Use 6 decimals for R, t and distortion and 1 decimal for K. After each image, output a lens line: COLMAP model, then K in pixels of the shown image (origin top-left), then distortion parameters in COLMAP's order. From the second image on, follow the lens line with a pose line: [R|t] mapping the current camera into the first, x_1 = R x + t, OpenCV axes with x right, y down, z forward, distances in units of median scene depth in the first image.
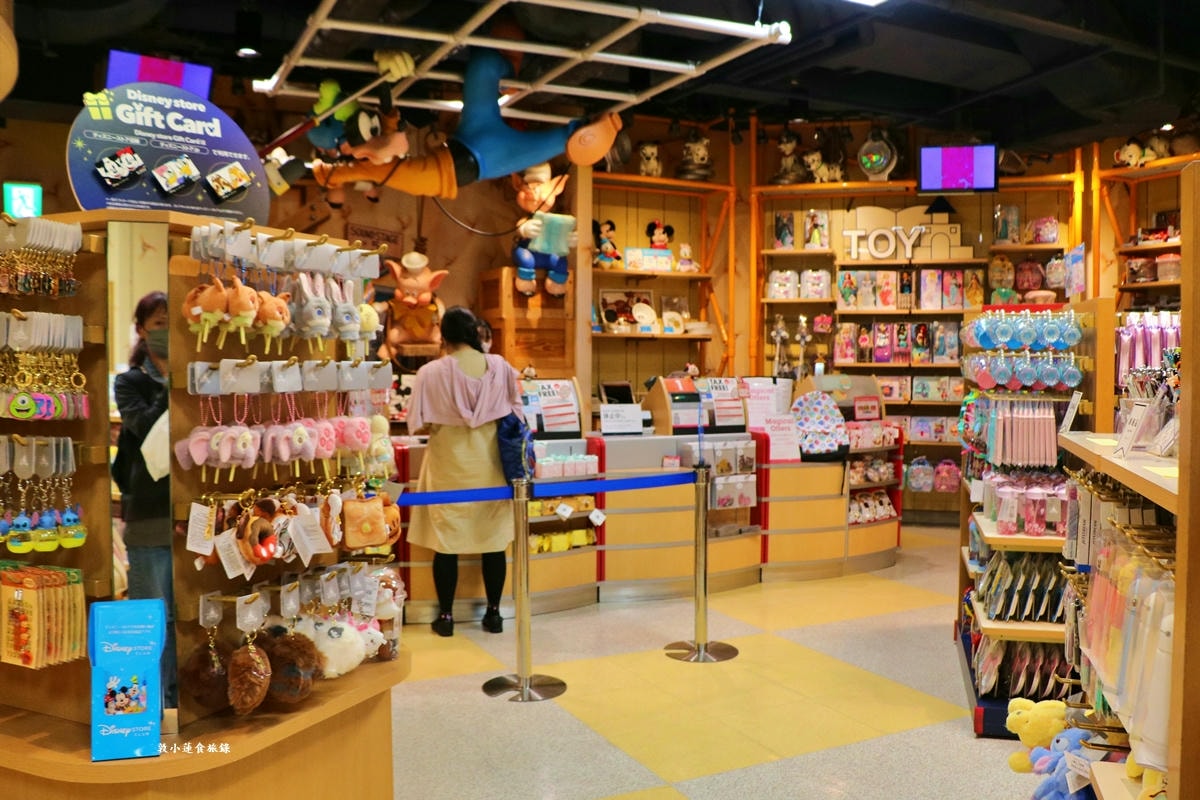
lens RADIAL K [[990.5, 0, 600.0], [0, 990.5, 400.0], [0, 0, 1]] dist [-0.196154, 0.177823]
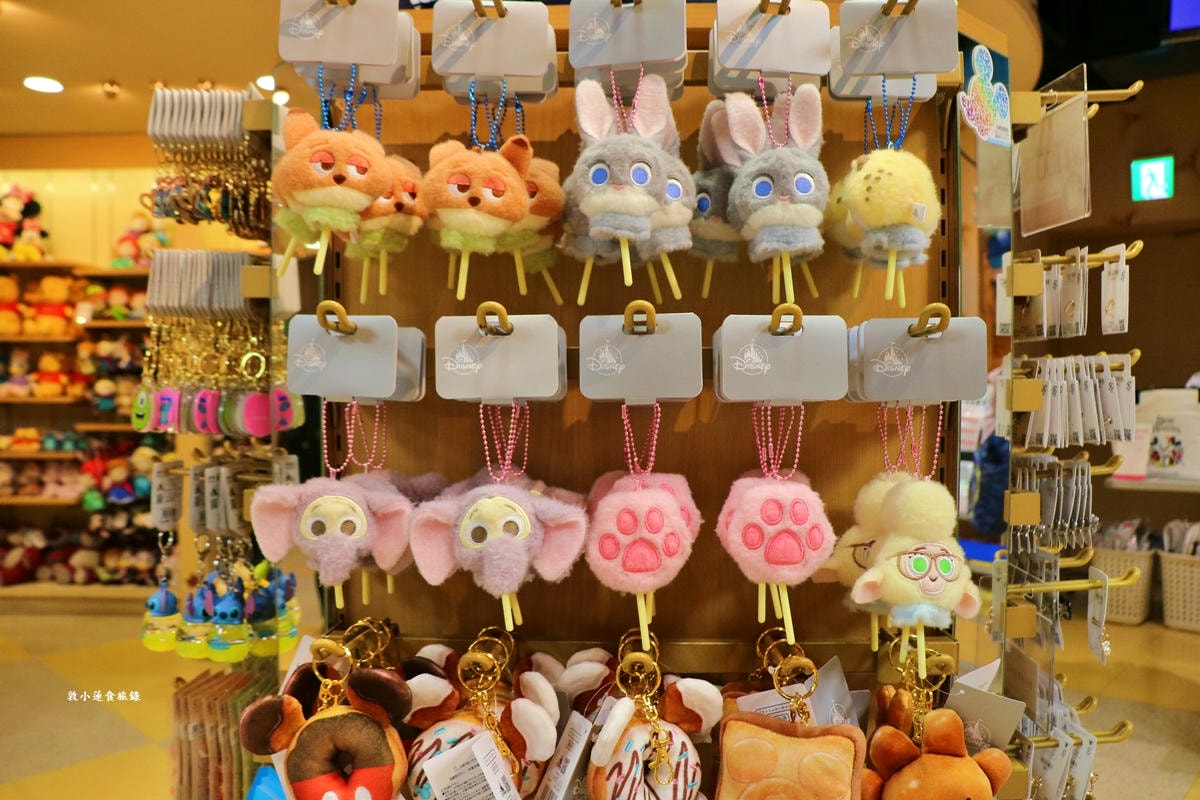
lens RADIAL K [[990.5, 0, 600.0], [0, 990.5, 400.0], [0, 0, 1]] dist [-0.196154, 0.177823]
pose [[0.381854, 0.021311, -0.923977, 0.037795], [-0.024975, 0.999607, 0.012734, -0.013802], [0.923885, 0.018214, 0.382237, 0.825988]]
